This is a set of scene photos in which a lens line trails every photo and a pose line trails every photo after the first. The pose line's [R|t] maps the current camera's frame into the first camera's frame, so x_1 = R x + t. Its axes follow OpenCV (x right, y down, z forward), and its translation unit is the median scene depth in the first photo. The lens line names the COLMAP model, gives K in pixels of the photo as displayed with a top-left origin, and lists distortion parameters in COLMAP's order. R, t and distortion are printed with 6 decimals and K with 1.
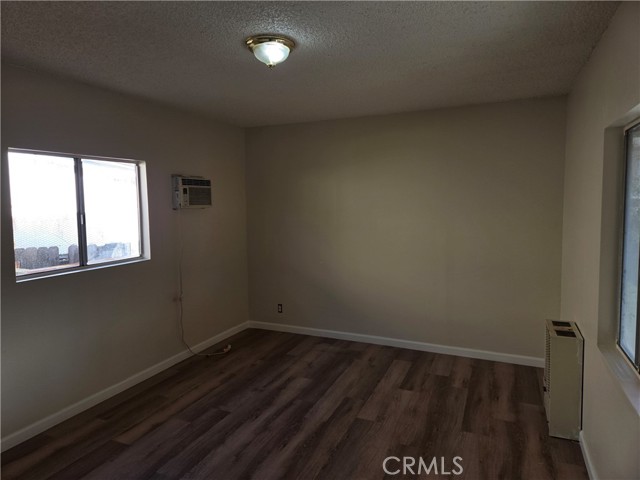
lens RADIAL K [[427.2, 0, 317.6], [0, 427.2, 231.6], [0, 0, 1]] dist [0.085972, -0.069828]
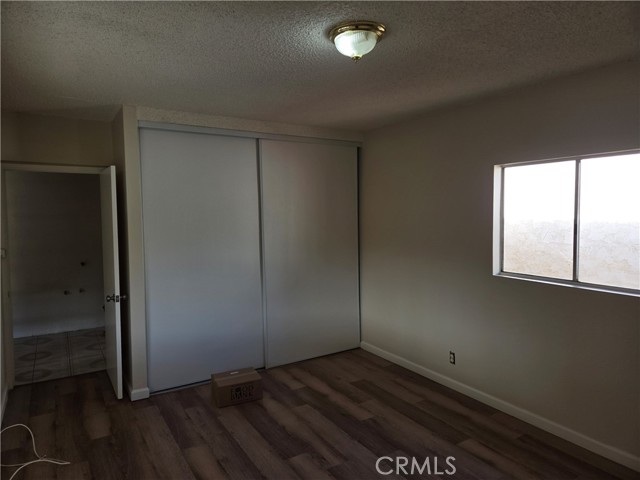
lens RADIAL K [[427.2, 0, 317.6], [0, 427.2, 231.6], [0, 0, 1]] dist [0.085972, -0.069828]
pose [[-0.569518, 0.056412, -0.820041, 0.540155], [-0.045291, 0.993973, 0.099831, -0.097085], [0.820730, 0.093996, -0.563530, 1.184570]]
